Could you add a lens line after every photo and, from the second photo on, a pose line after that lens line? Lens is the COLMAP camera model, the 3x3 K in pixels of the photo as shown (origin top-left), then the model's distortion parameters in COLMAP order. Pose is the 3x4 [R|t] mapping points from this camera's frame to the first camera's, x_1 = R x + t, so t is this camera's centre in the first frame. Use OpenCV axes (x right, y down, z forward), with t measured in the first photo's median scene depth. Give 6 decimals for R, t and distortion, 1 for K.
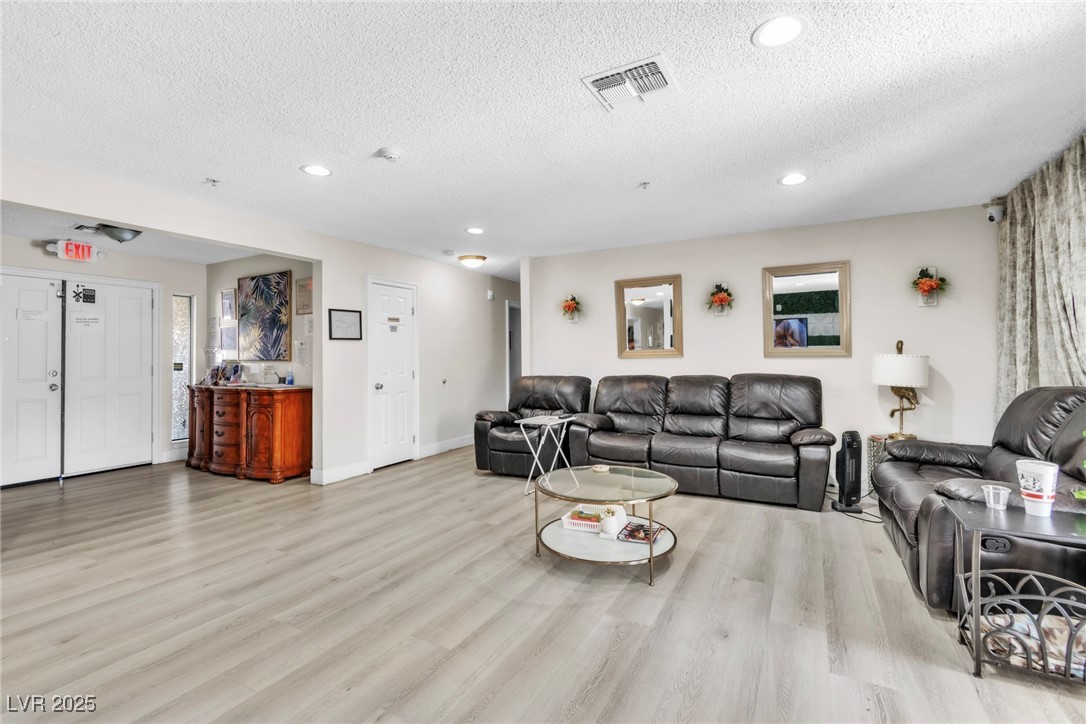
lens RADIAL K [[484.3, 0, 549.5], [0, 484.3, 343.5], [0, 0, 1]] dist [0.003859, -0.002584]
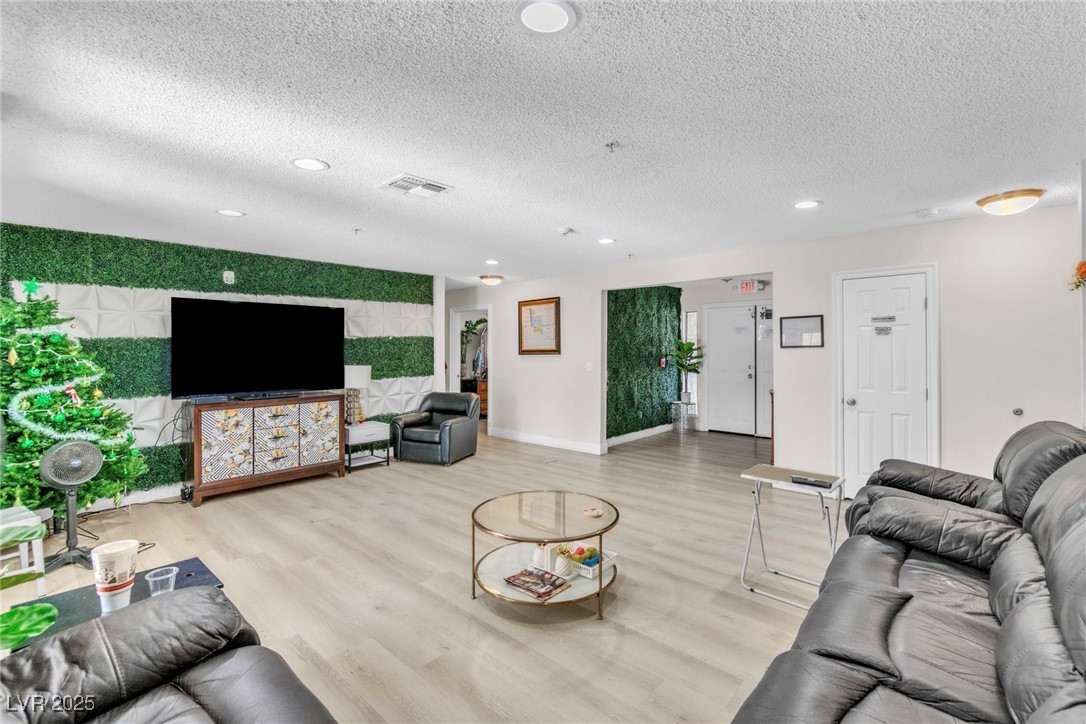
lens RADIAL K [[484.3, 0, 549.5], [0, 484.3, 350.7], [0, 0, 1]] dist [0.003859, -0.002584]
pose [[-0.240415, 0.017641, -0.970510, 0.872296], [0.035434, 0.999328, 0.009387, -0.039327], [0.970023, -0.032132, -0.240879, 1.043735]]
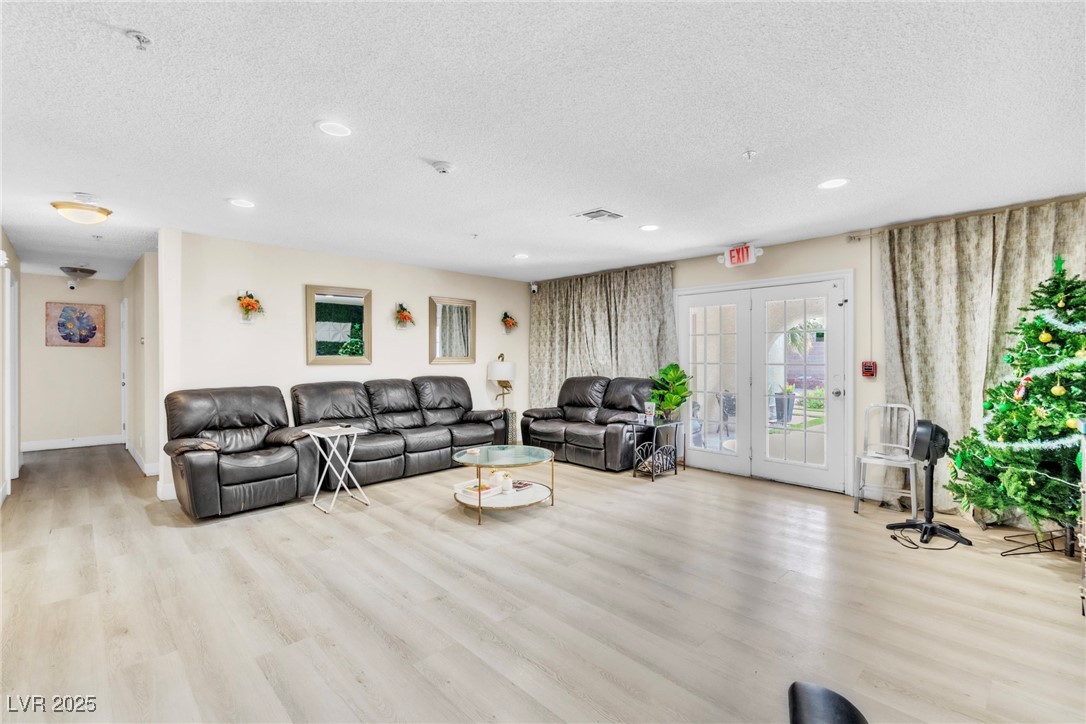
lens RADIAL K [[484.3, 0, 549.5], [0, 484.3, 358.8], [0, 0, 1]] dist [0.003859, -0.002584]
pose [[0.301247, 0.003076, 0.953541, -0.980392], [-0.028745, 0.999570, 0.005857, -0.003337], [-0.953113, -0.029174, 0.301206, 0.384866]]
